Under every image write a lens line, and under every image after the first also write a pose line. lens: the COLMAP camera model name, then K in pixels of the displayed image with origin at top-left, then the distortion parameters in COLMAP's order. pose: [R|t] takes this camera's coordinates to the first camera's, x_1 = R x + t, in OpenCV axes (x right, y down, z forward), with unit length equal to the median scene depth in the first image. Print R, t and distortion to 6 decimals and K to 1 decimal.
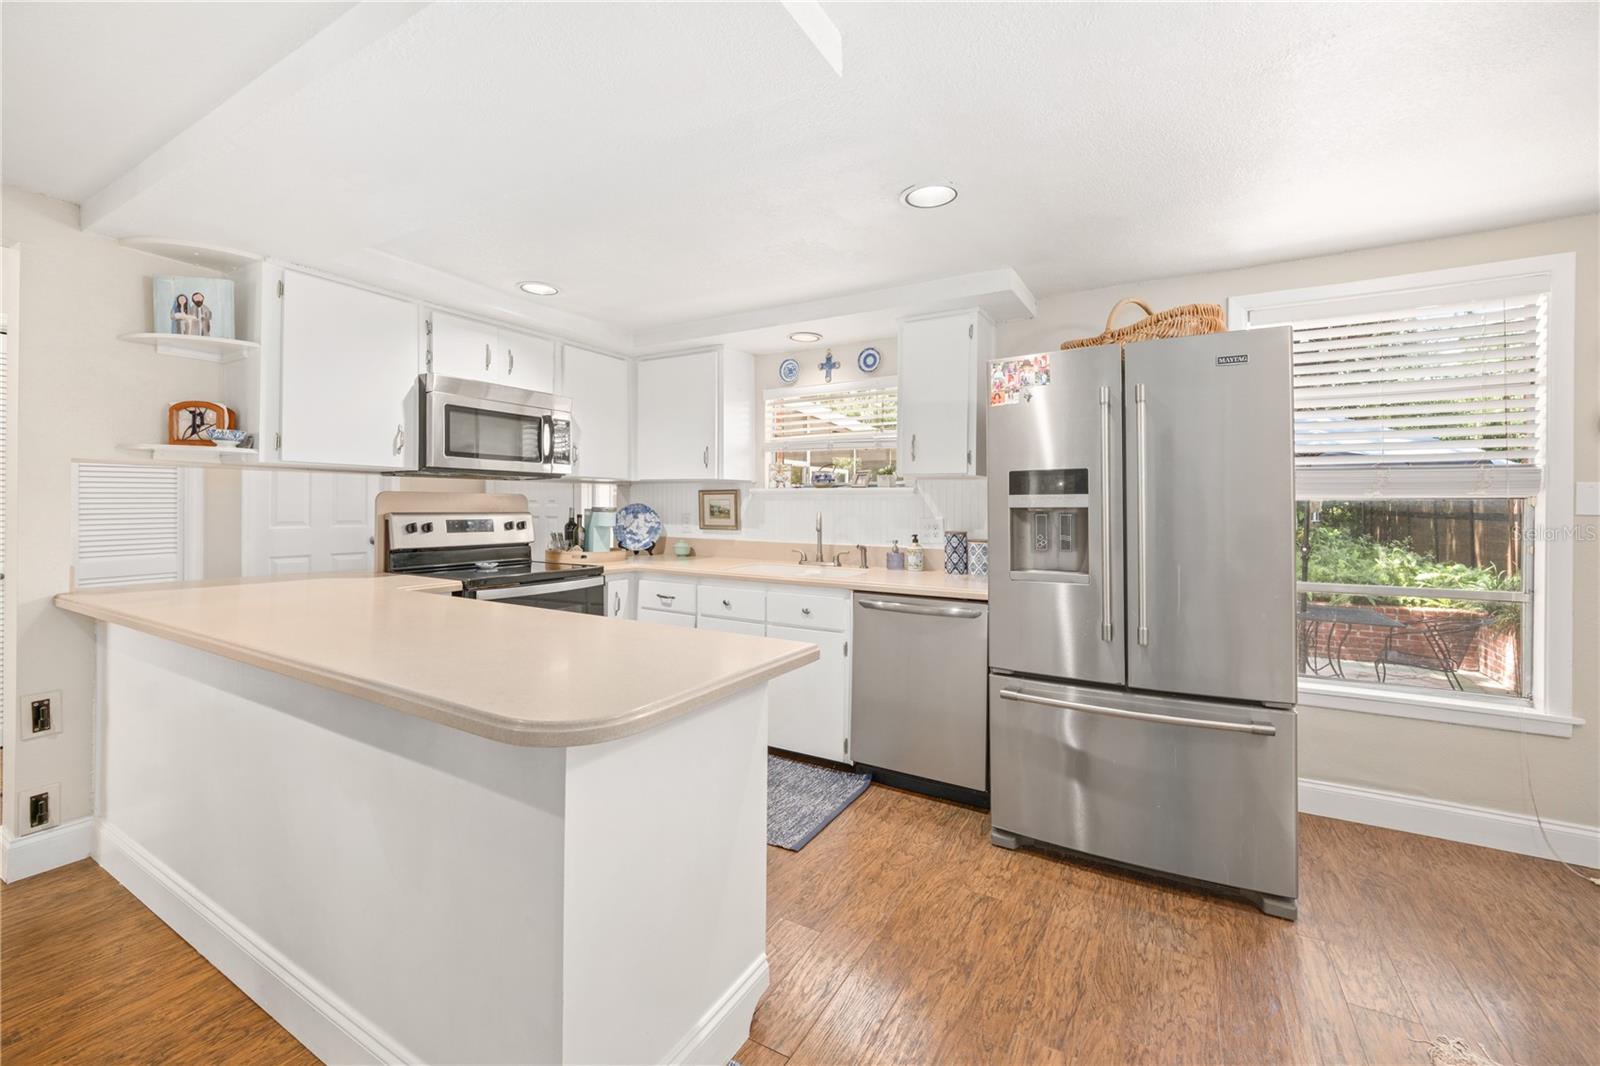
lens RADIAL K [[650.9, 0, 806.5], [0, 650.9, 501.1], [0, 0, 1]] dist [-0.009265, 0.000651]
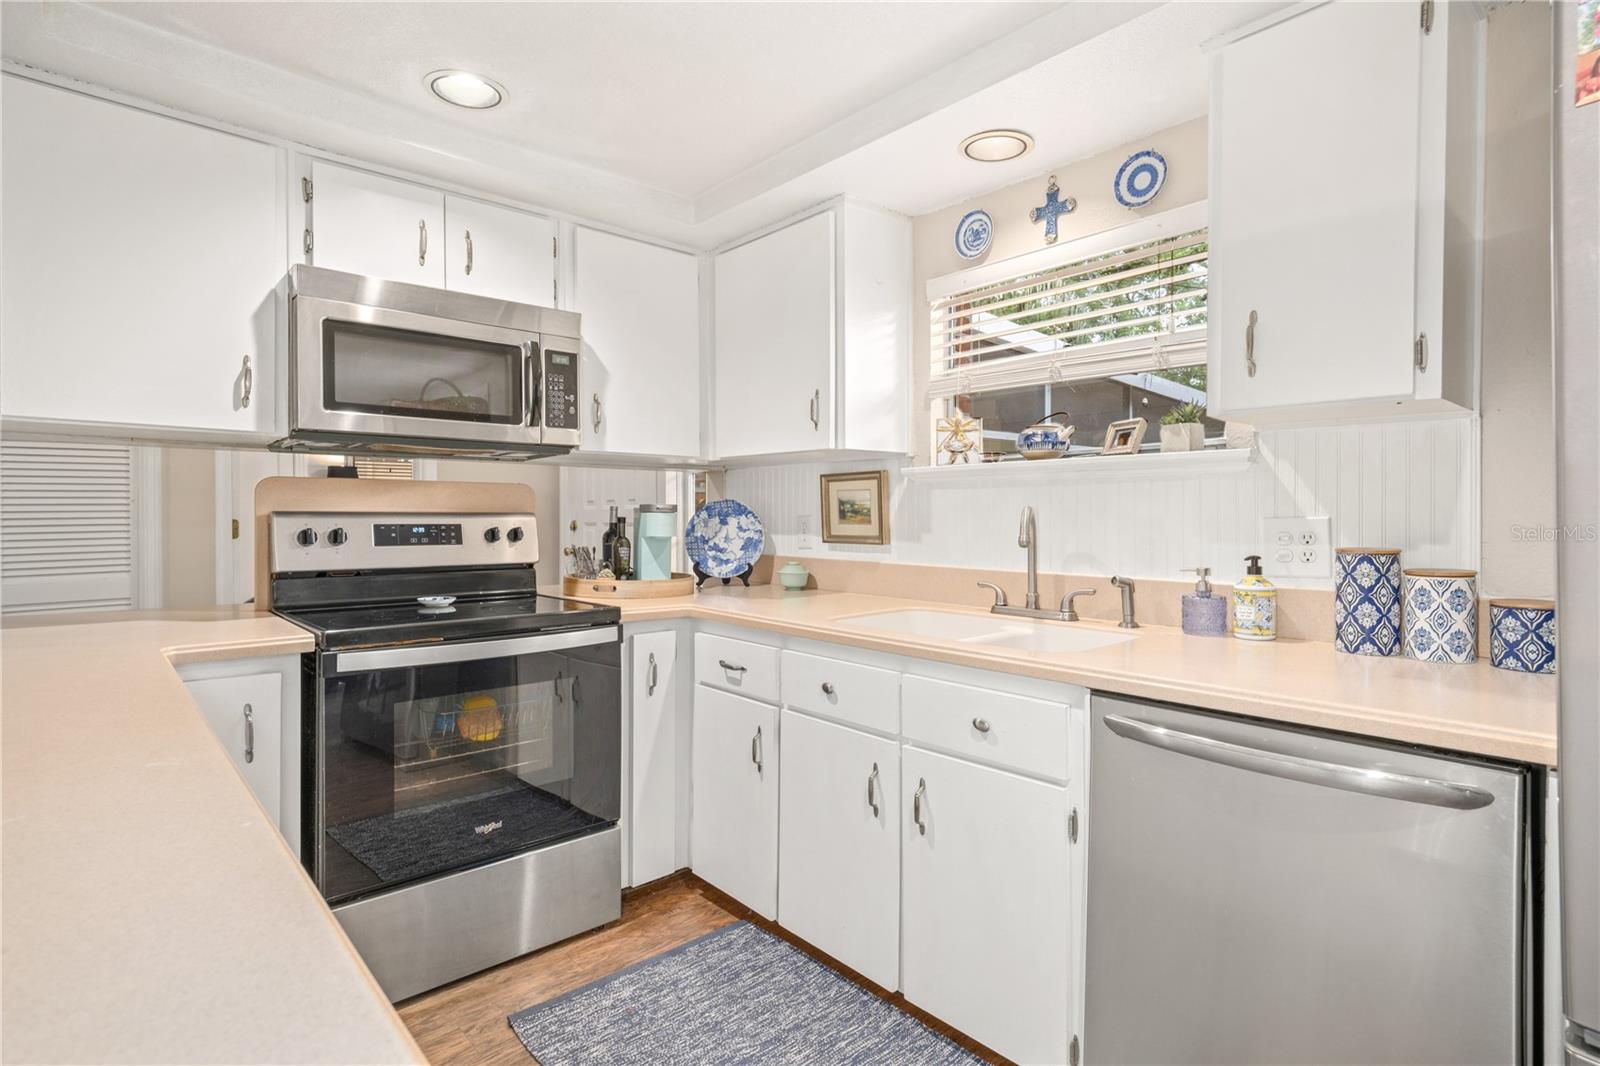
lens RADIAL K [[810.3, 0, 799.1], [0, 810.3, 518.7], [0, 0, 1]] dist [0.011019, -0.001274]
pose [[0.946256, -0.005050, -0.323379, 0.057961], [0.008138, 0.999933, 0.008197, 0.020590], [0.323316, -0.010388, 0.946234, 0.407965]]
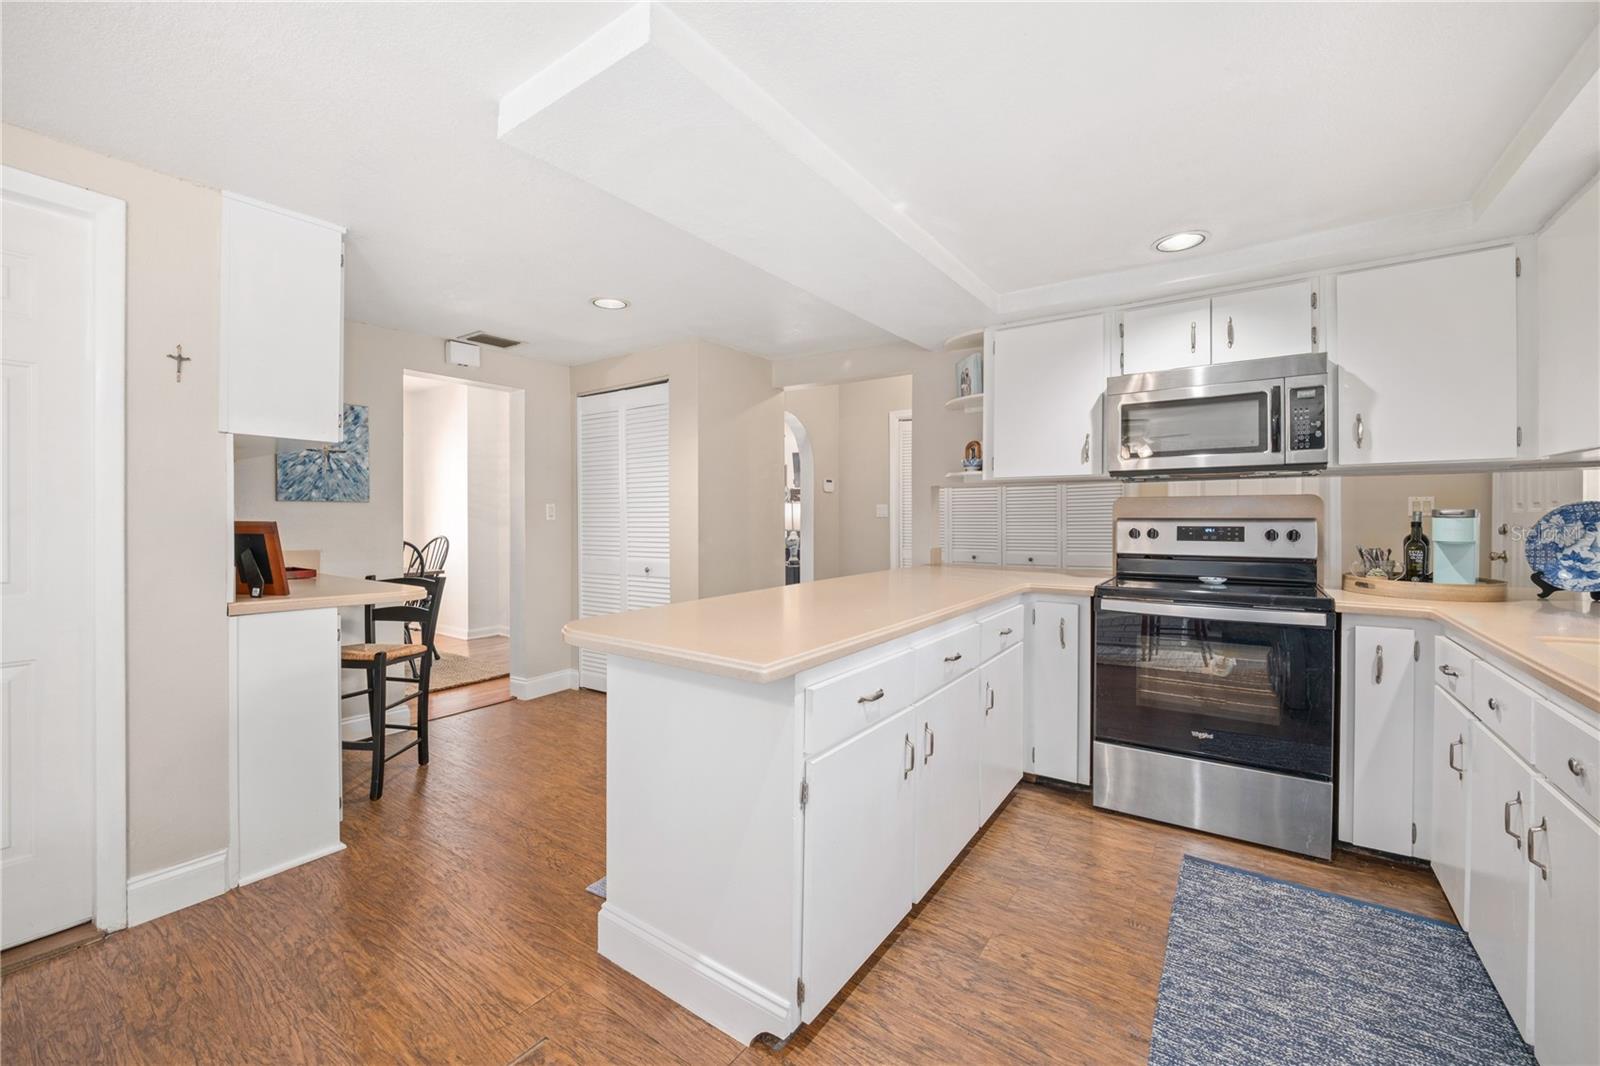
lens RADIAL K [[650.9, 0, 798.3], [0, 650.9, 521.2], [0, 0, 1]] dist [-0.009265, 0.000651]
pose [[-0.103024, -0.000665, -0.994679, 0.405126], [0.010105, 0.999947, -0.001715, 0.017786], [0.994628, -0.010228, -0.103012, 0.549144]]
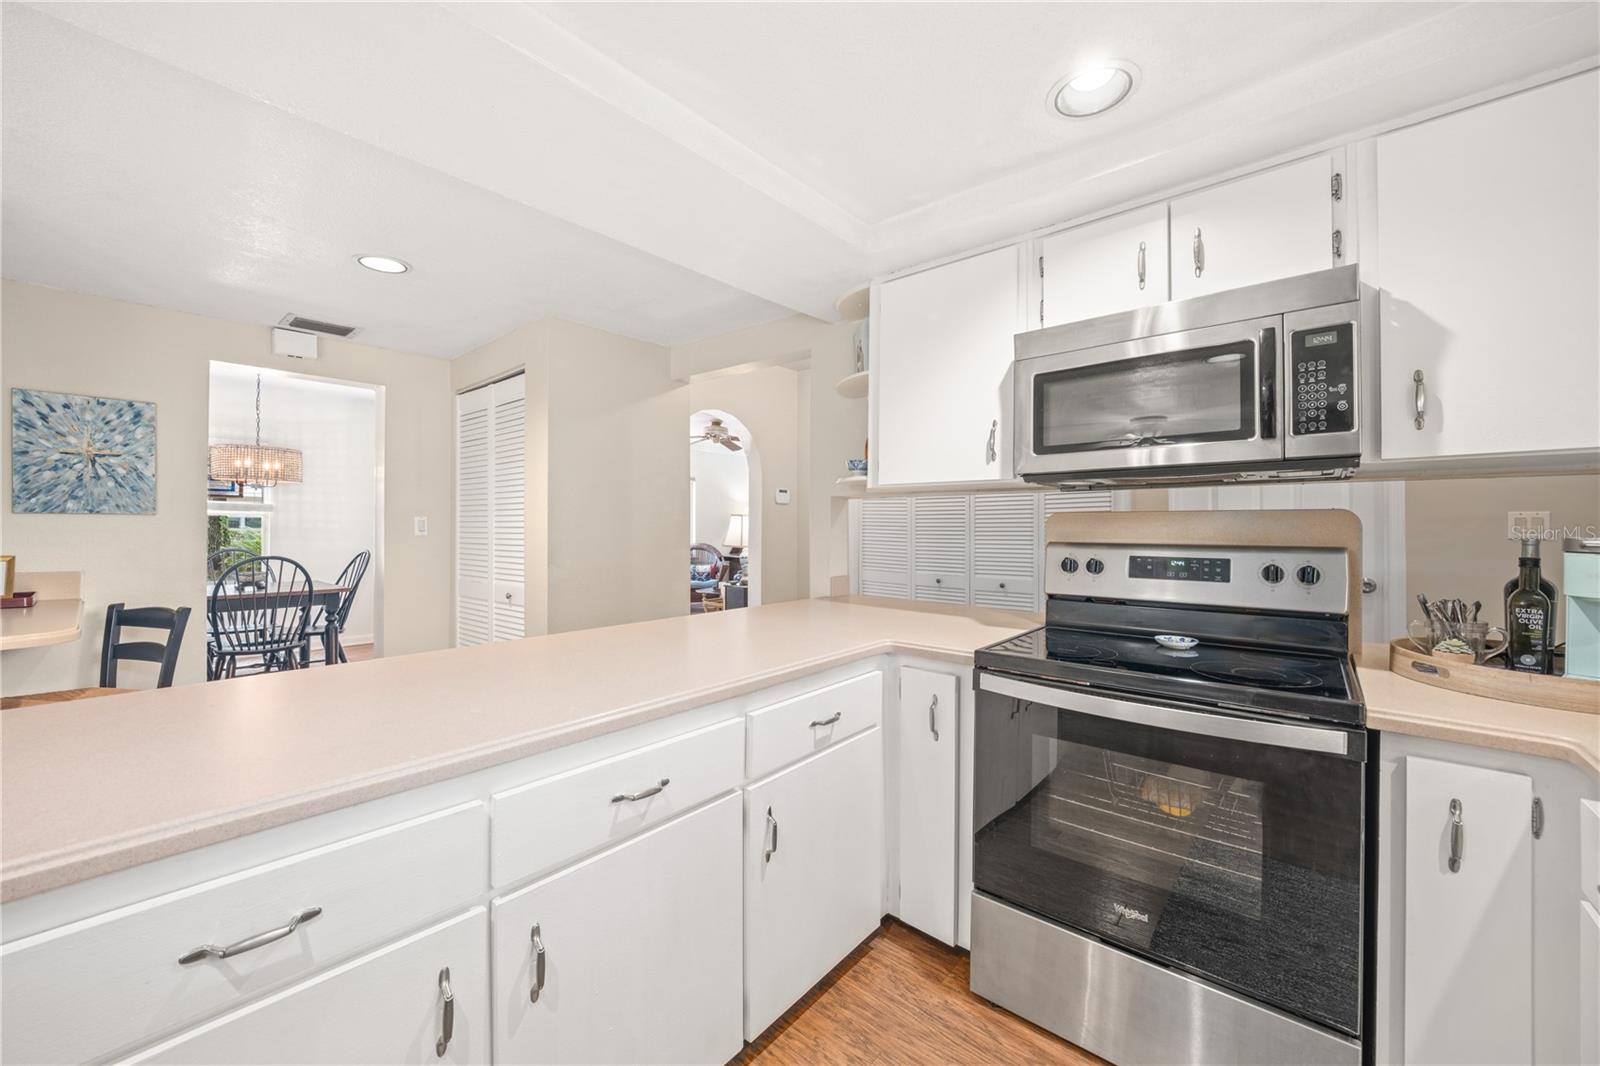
lens RADIAL K [[616.1, 0, 802.7], [0, 616.1, 525.1], [0, 0, 1]] dist [-0.013587, 0.003771]
pose [[-0.200235, -0.011002, -0.979686, 0.076703], [0.003699, 0.999921, -0.011985, 0.005627], [0.979741, -0.006023, -0.200178, 0.795018]]
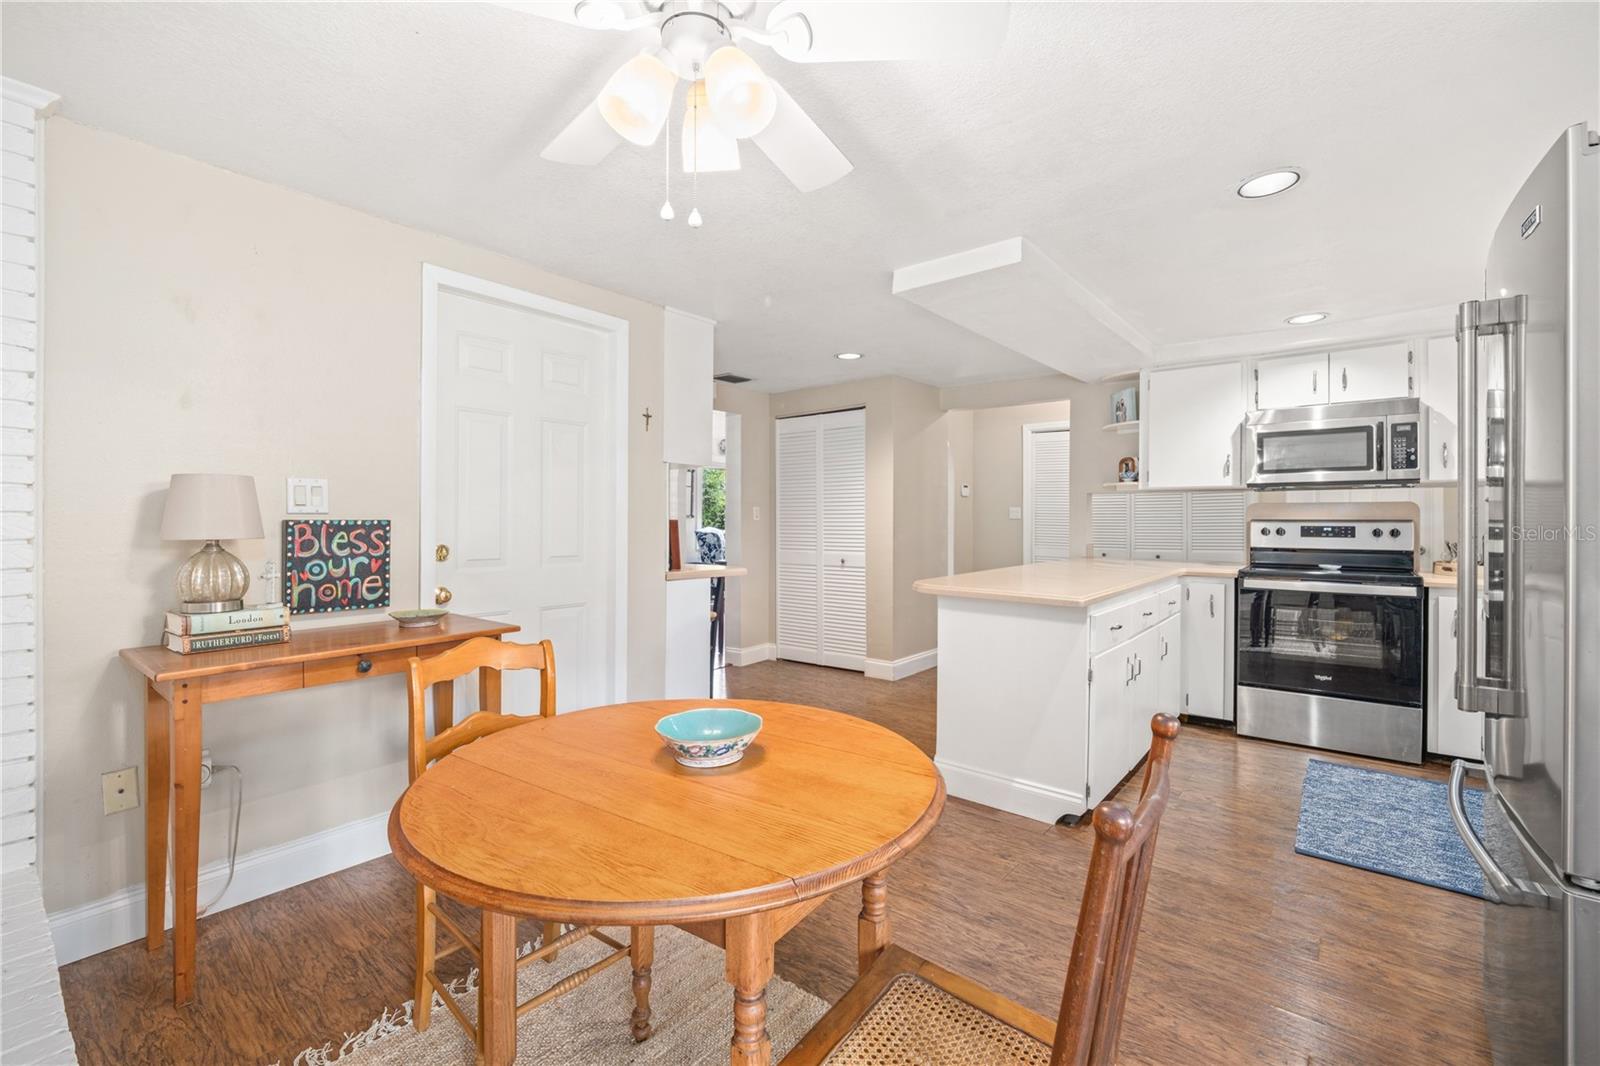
lens RADIAL K [[708.5, 0, 789.0], [0, 708.5, 522.3], [0, 0, 1]] dist [-0.015166, 0.001465]
pose [[-0.178281, -0.003181, -0.983975, 0.852332], [0.006877, 0.999966, -0.004478, 0.021401], [0.983956, -0.007565, -0.178253, 0.304523]]
